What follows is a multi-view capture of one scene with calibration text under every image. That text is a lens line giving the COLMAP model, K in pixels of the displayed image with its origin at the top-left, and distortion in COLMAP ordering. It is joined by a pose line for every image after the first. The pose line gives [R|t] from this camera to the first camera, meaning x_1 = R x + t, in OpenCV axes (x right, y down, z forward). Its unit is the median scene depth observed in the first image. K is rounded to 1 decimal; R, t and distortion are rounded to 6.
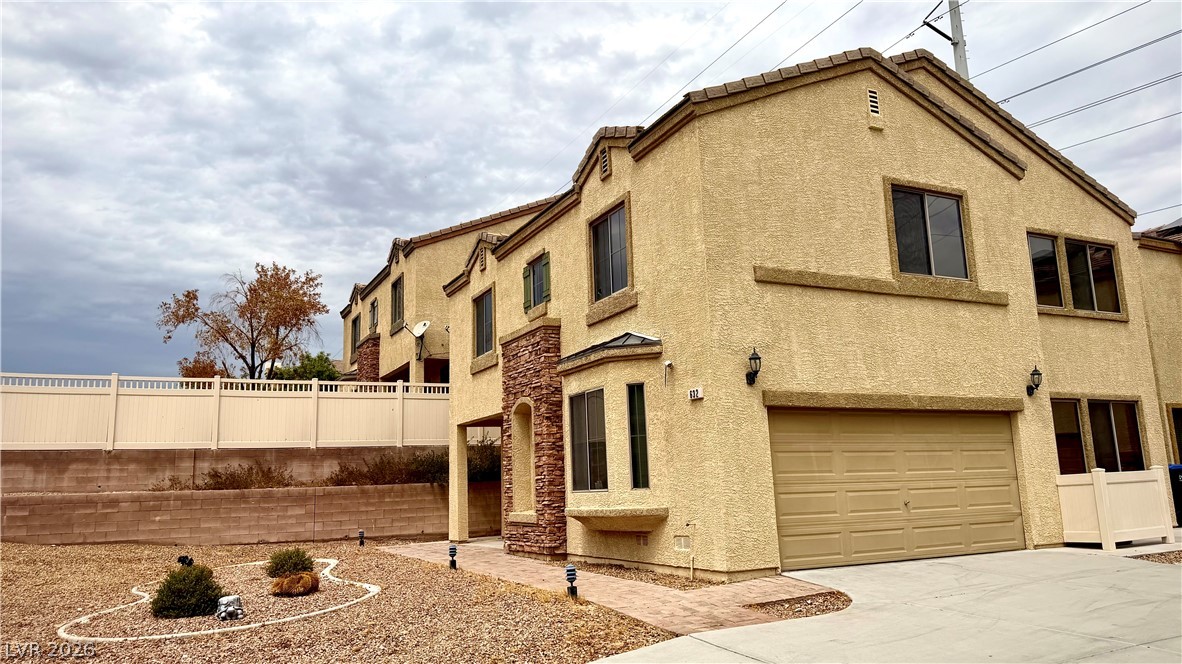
lens RADIAL K [[830.8, 0, 583.6], [0, 830.8, 323.8], [0, 0, 1]] dist [0.077081, -0.096744]
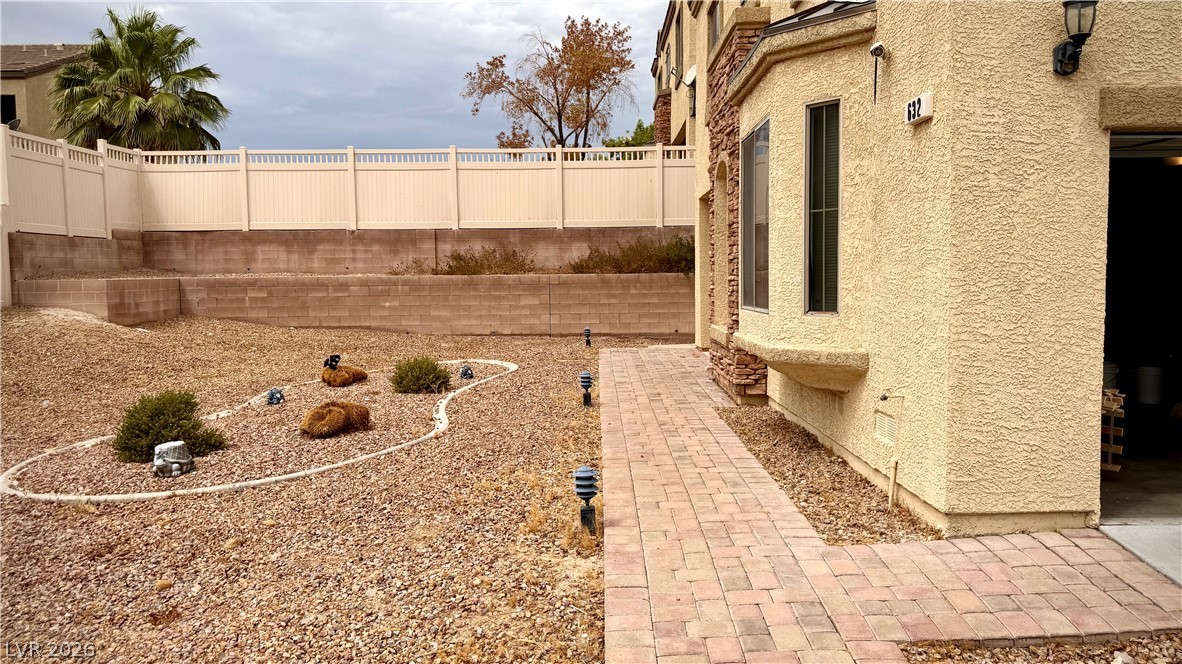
lens RADIAL K [[830.8, 0, 595.8], [0, 830.8, 332.7], [0, 0, 1]] dist [0.077081, -0.096744]
pose [[0.893955, 0.053301, -0.444975, 0.140270], [0.070401, 0.963872, 0.256894, 0.054583], [0.442592, -0.260978, 0.857906, 0.397394]]
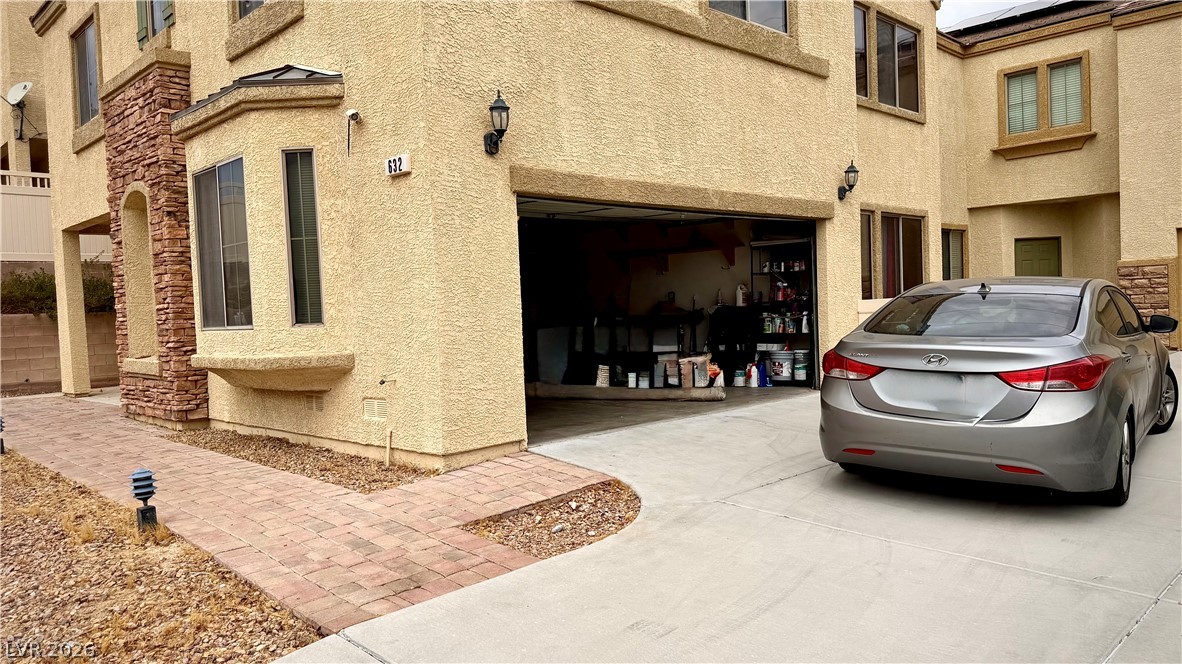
lens RADIAL K [[830.8, 0, 591.2], [0, 830.8, 338.3], [0, 0, 1]] dist [0.077081, -0.096744]
pose [[0.950690, -0.014927, 0.309782, 0.060707], [-0.053683, 0.975844, 0.211769, 0.053743], [-0.305460, -0.217957, 0.926924, 0.293764]]
